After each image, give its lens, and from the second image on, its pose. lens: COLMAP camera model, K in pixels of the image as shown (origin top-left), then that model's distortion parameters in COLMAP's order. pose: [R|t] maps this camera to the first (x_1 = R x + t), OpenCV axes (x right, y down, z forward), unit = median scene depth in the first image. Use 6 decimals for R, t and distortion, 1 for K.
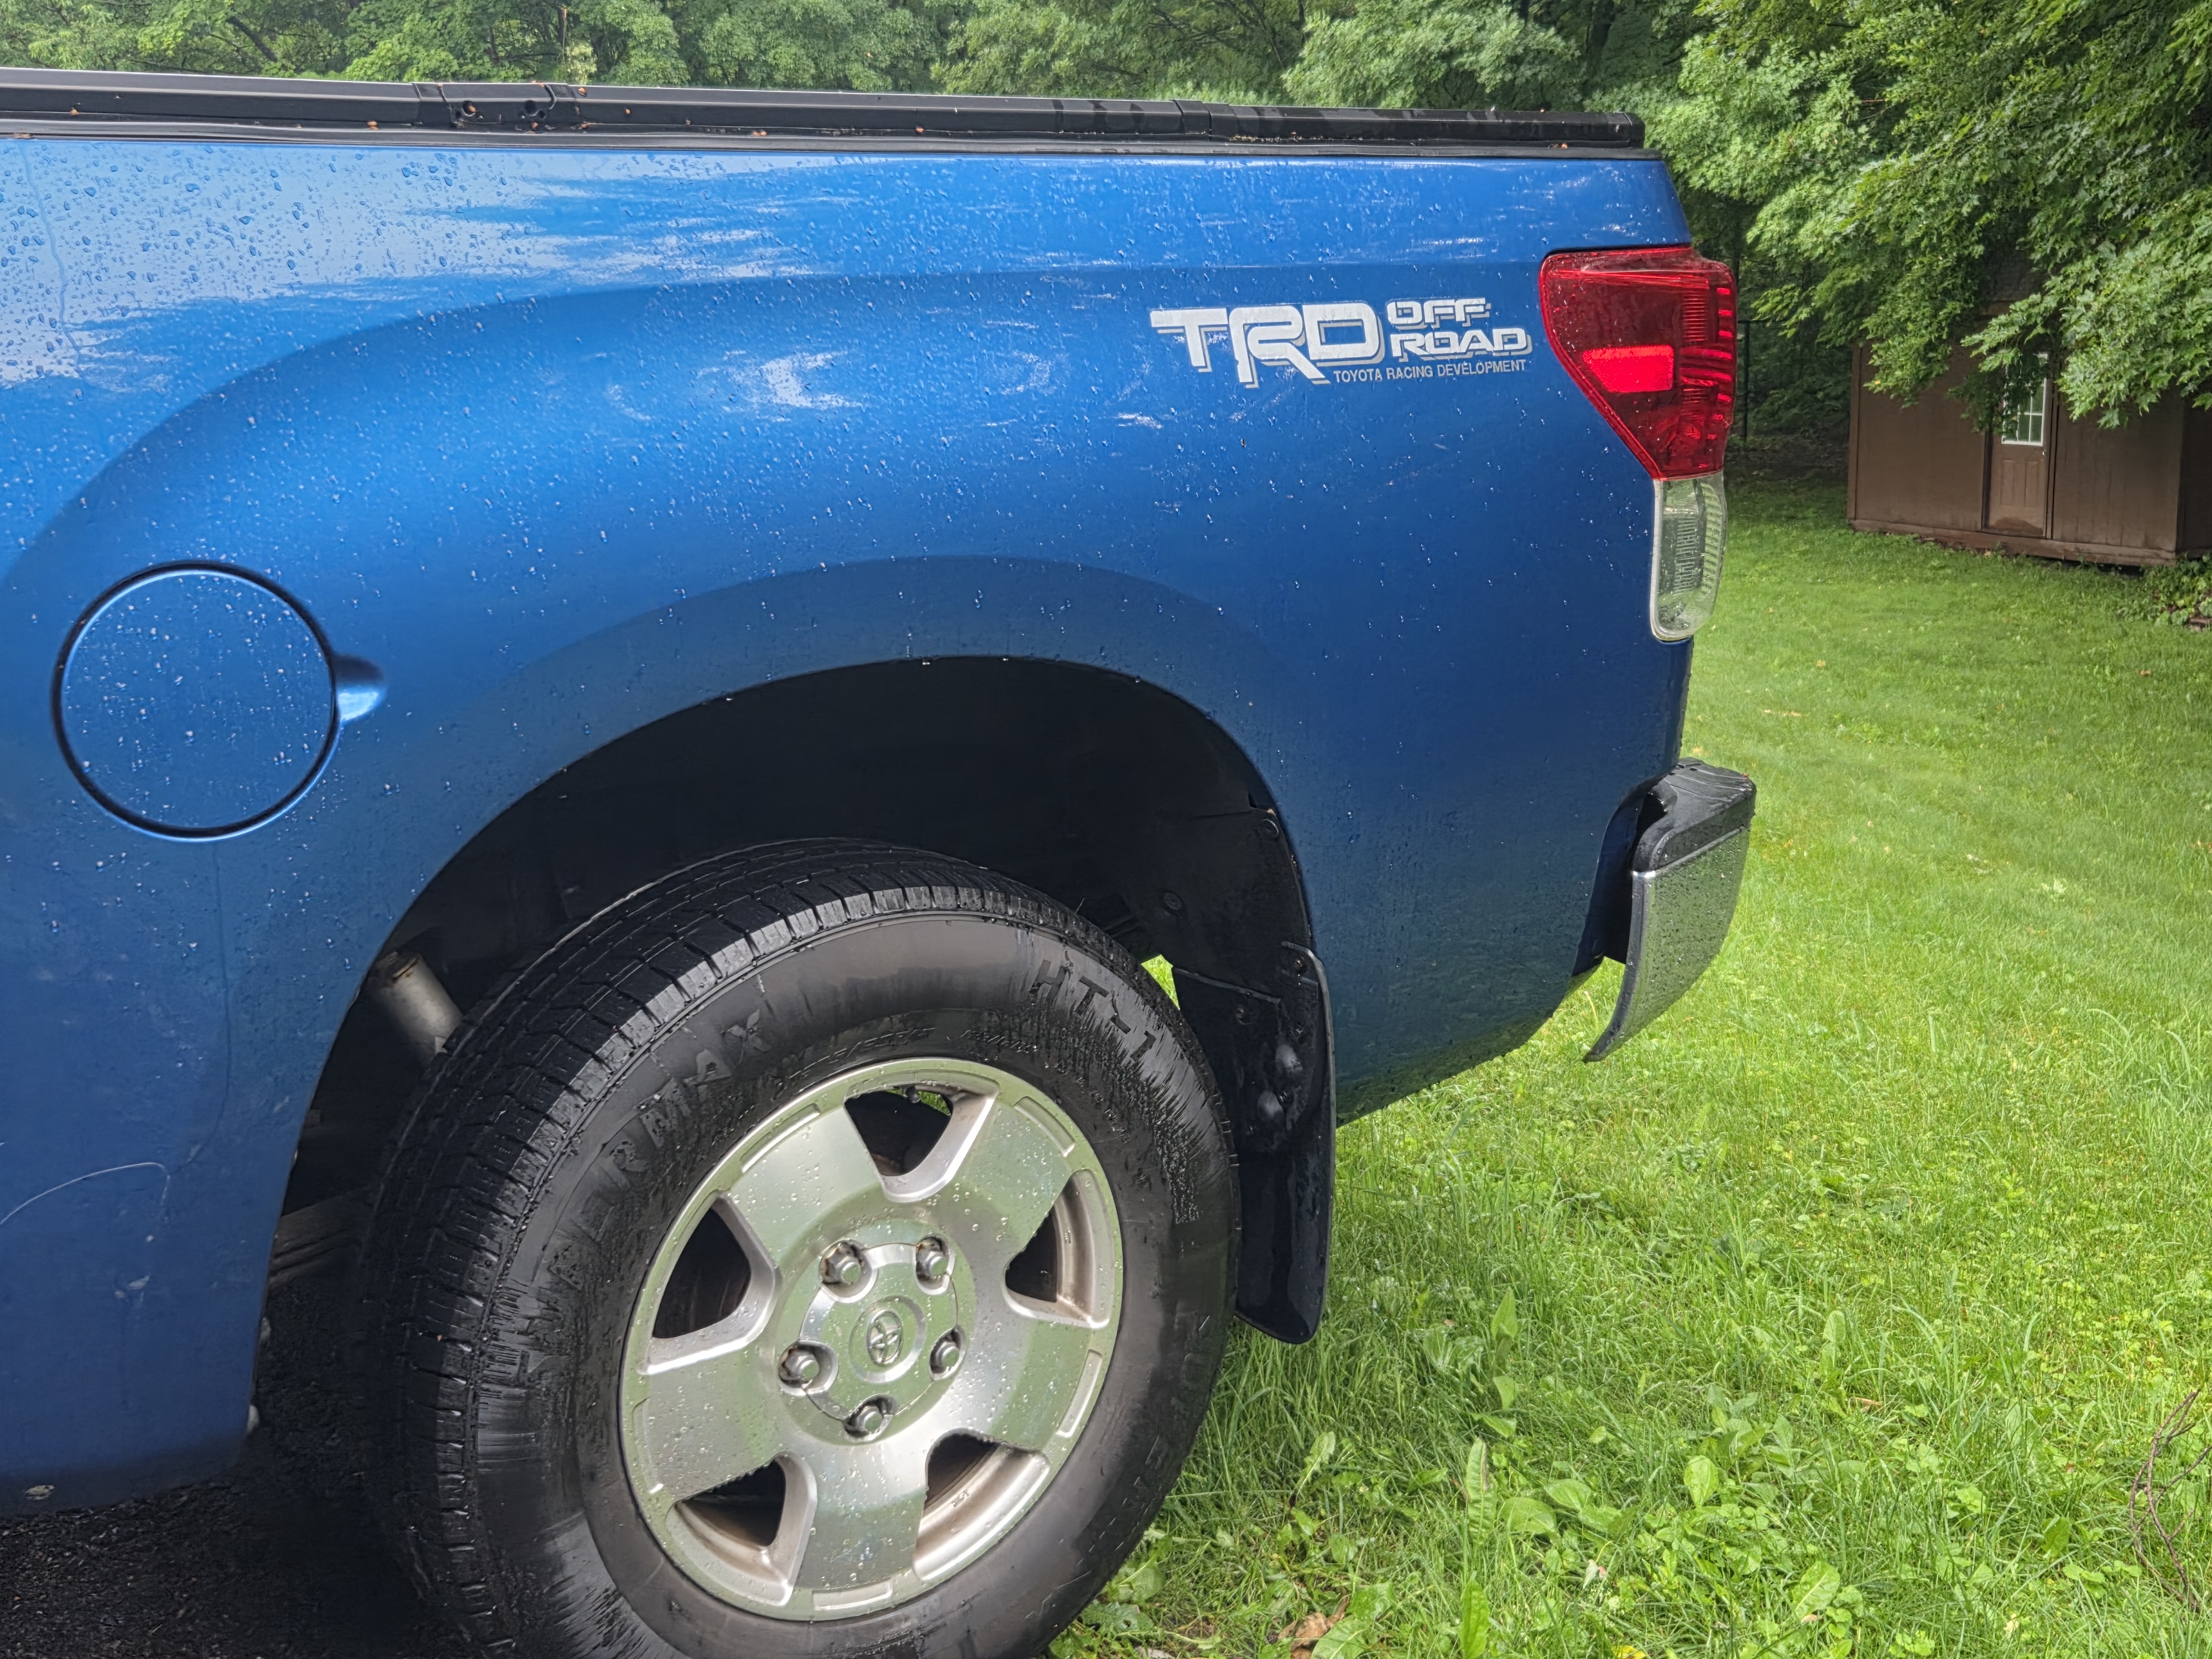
lens RADIAL K [[2459.8, 0, 1106.0], [0, 2459.8, 829.5], [0, 0, 1]] dist [0.136766, -0.261352]
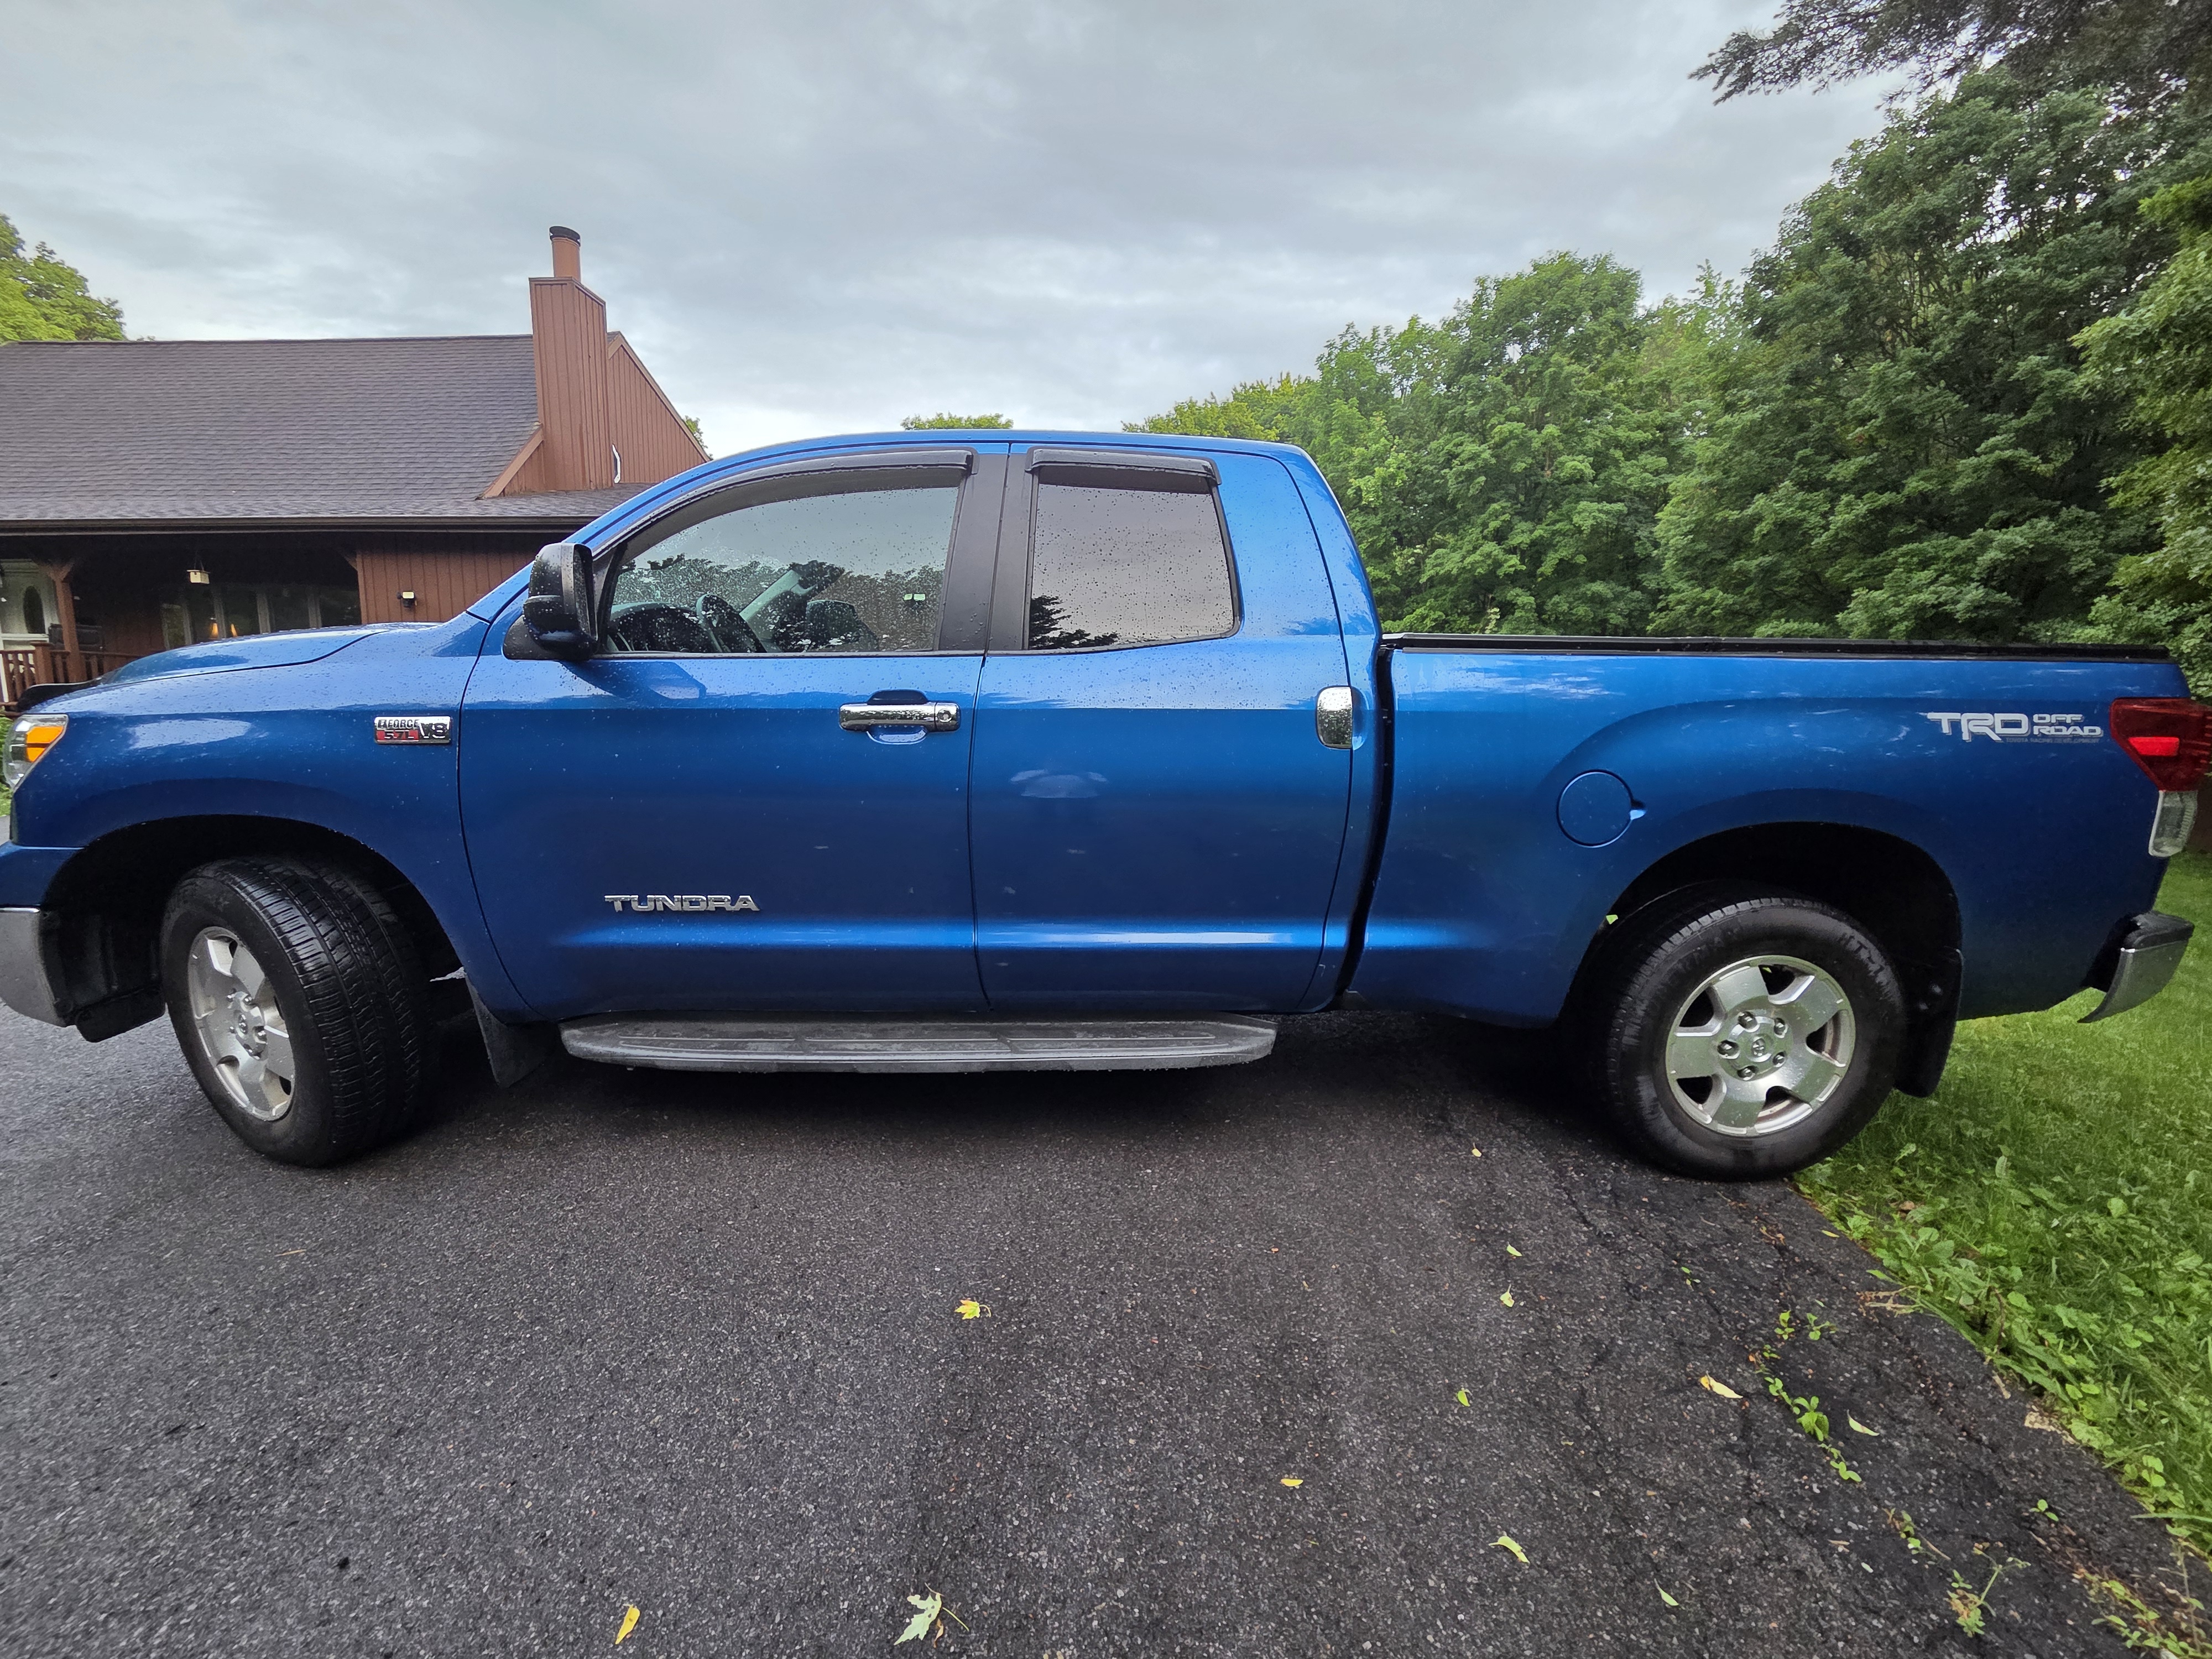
lens RADIAL K [[899.5, 0, 1108.2], [0, 899.5, 841.9], [0, 0, 1]] dist [-0.000719, -0.000222]
pose [[0.829433, 0.123700, -0.544738, -0.166856], [-0.151865, 0.988378, -0.006791, 0.080515], [0.537567, 0.088359, 0.838579, -0.332892]]
